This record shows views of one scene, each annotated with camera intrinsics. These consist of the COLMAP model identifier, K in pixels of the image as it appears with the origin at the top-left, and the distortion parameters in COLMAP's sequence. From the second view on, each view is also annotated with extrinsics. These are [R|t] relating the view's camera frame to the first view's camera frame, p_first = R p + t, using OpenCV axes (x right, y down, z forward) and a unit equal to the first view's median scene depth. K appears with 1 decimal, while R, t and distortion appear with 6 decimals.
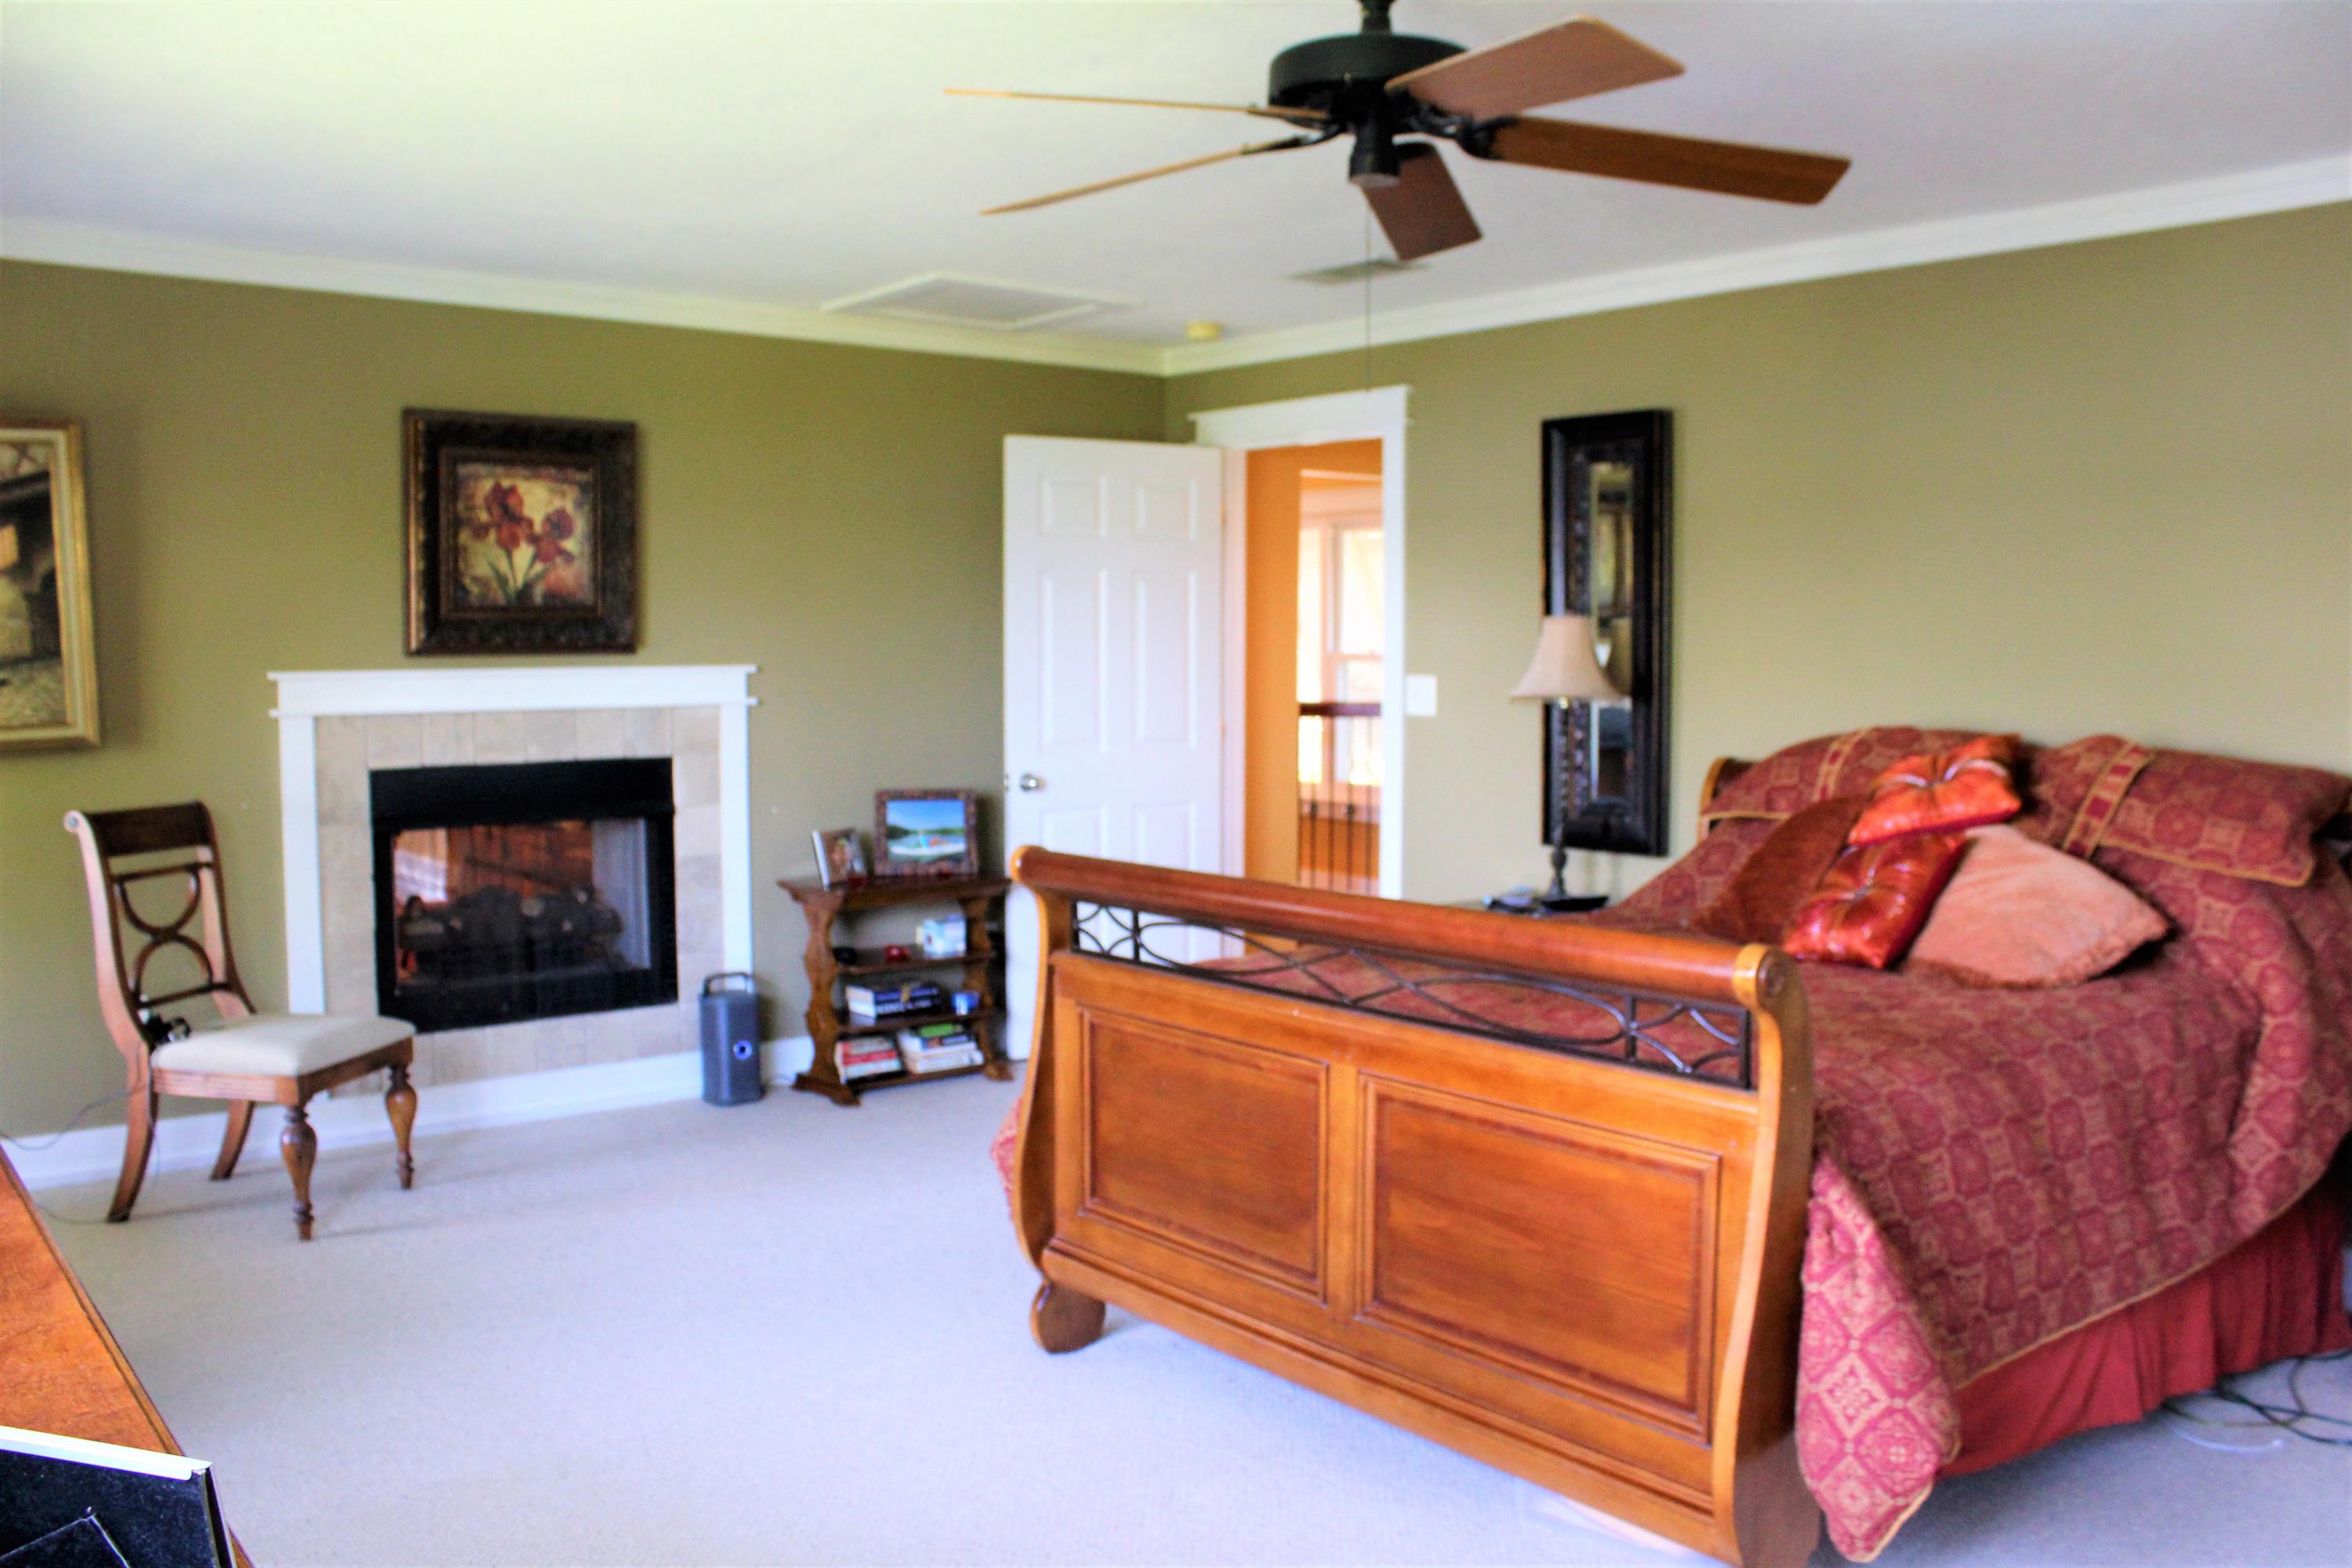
lens RADIAL K [[1947.9, 0, 1176.0], [0, 1947.9, 784.0], [0, 0, 1]] dist [-0.156581, 0.129121]
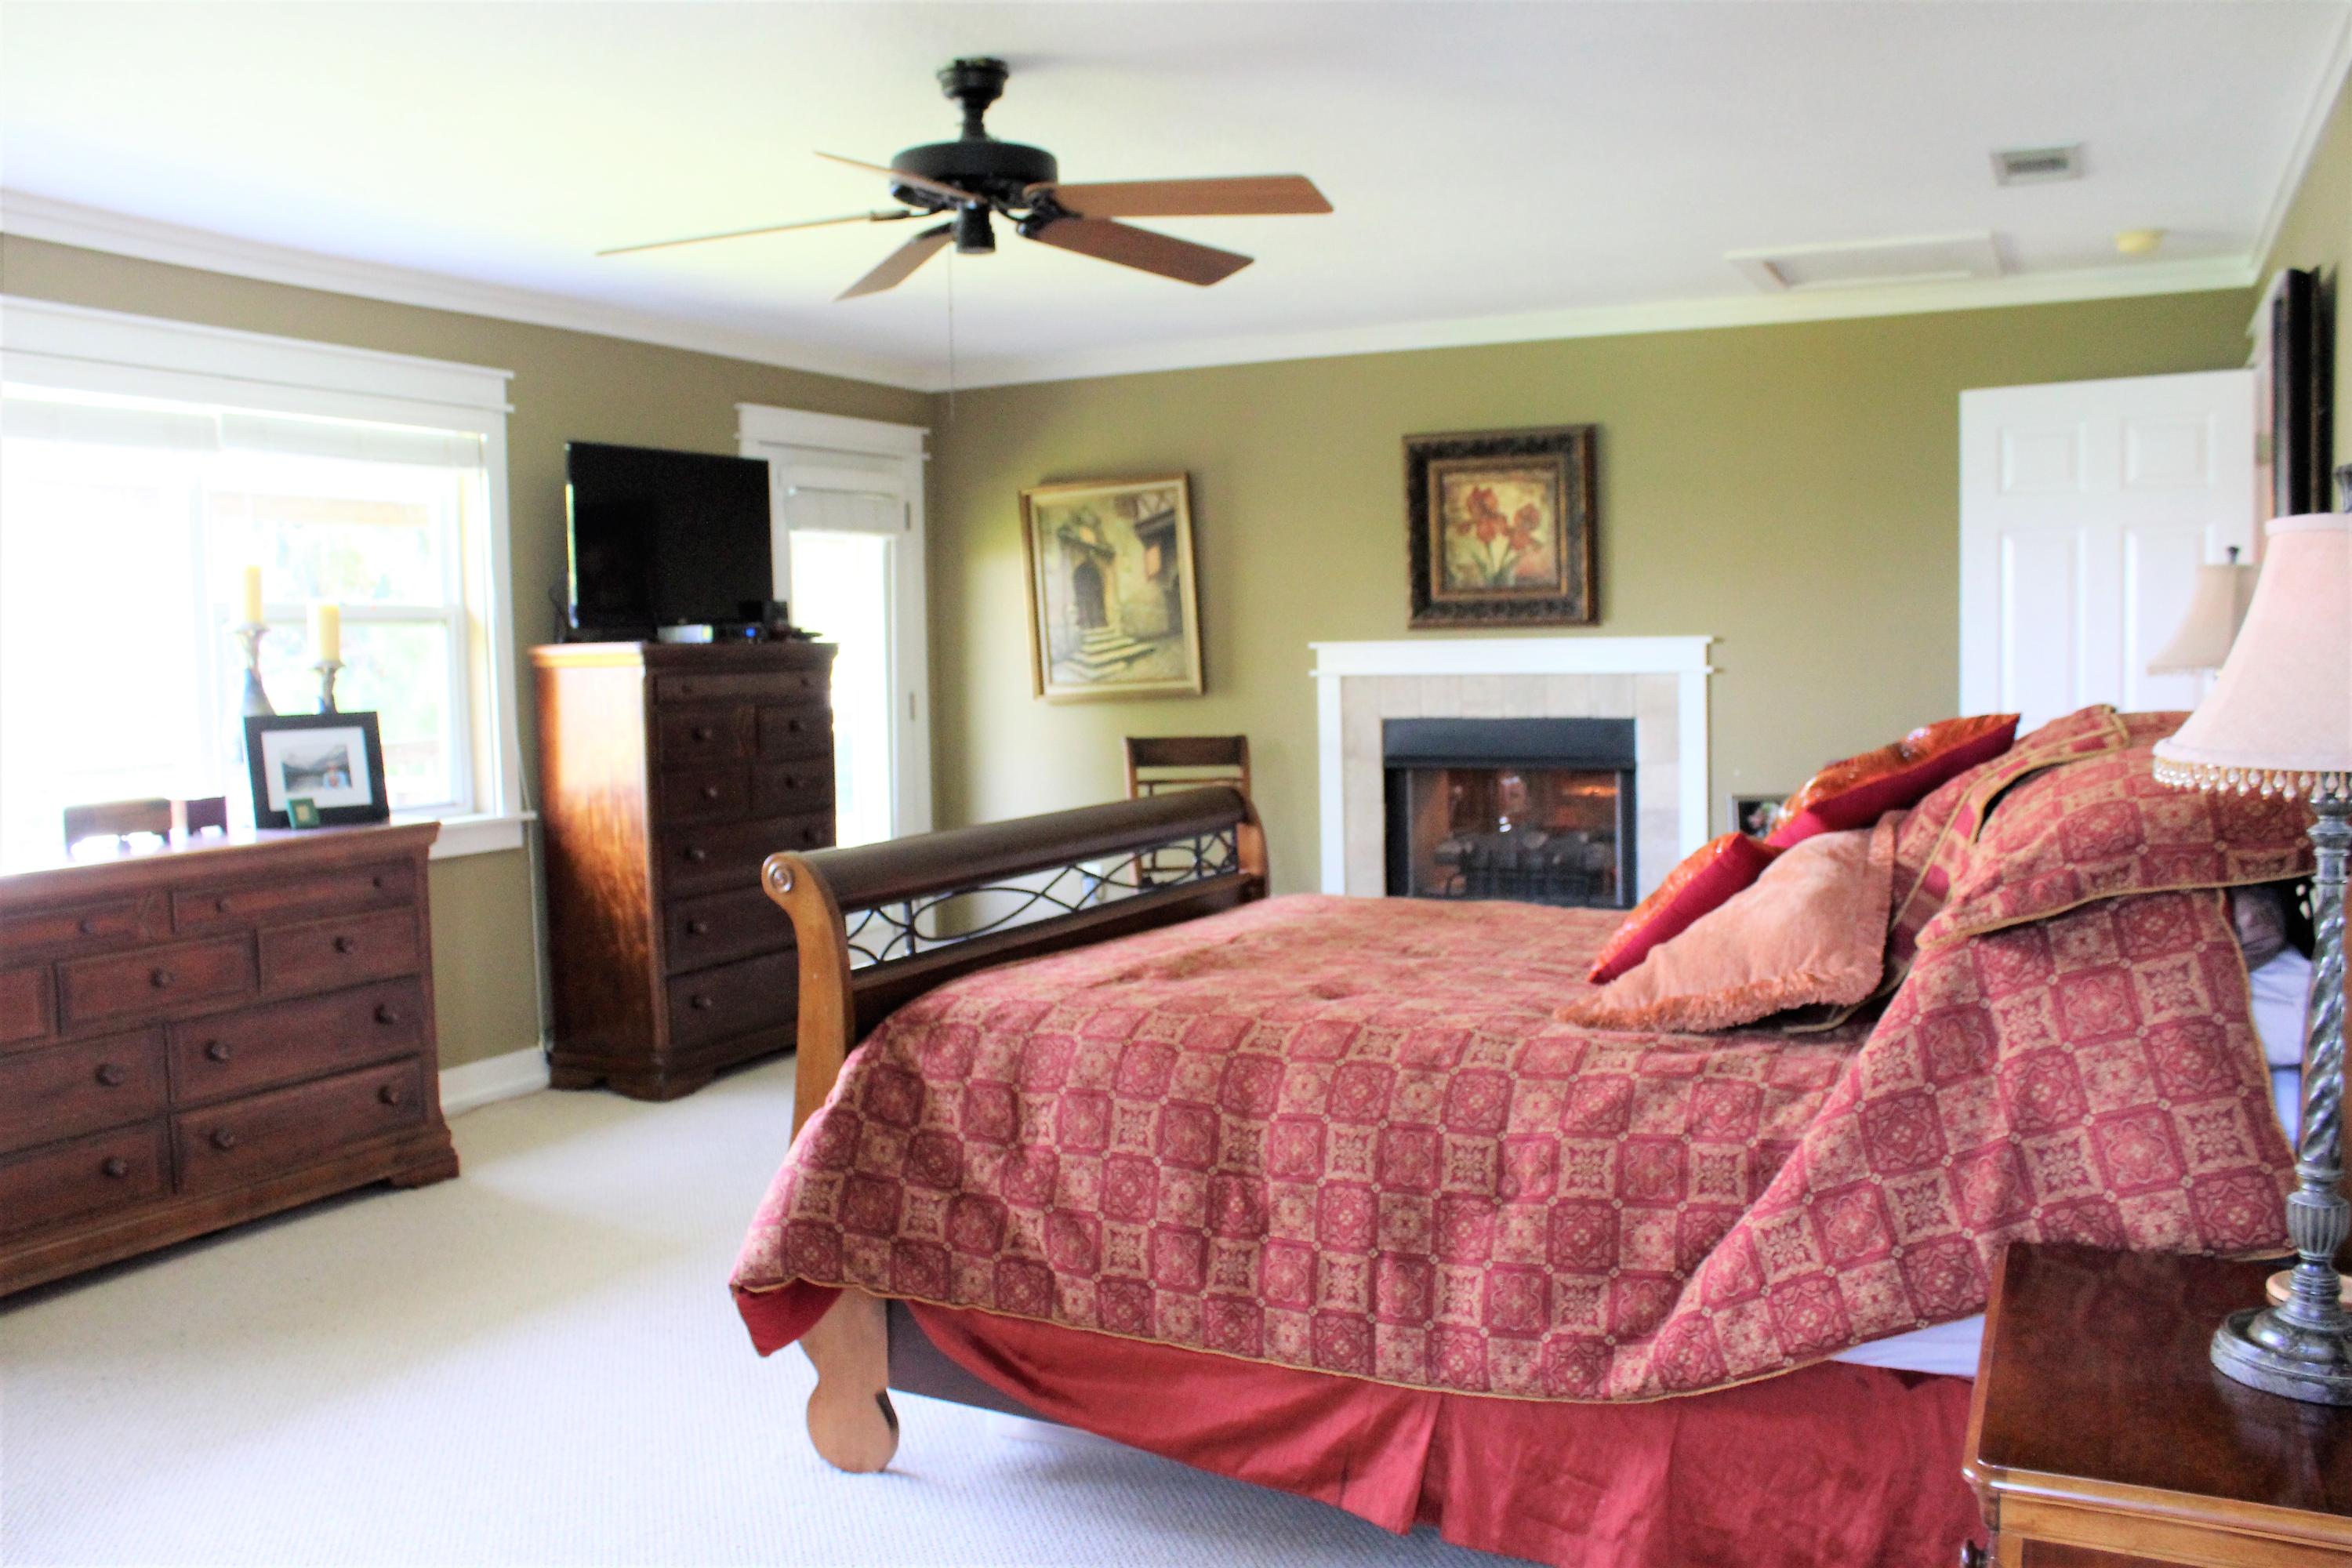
lens RADIAL K [[1947.9, 0, 1176.0], [0, 1947.9, 784.0], [0, 0, 1]] dist [-0.156581, 0.129121]
pose [[0.407178, 0.061495, -0.911276, 0.701185], [-0.043195, 0.997911, 0.048040, -0.019663], [0.912327, 0.019801, 0.408983, 0.321191]]
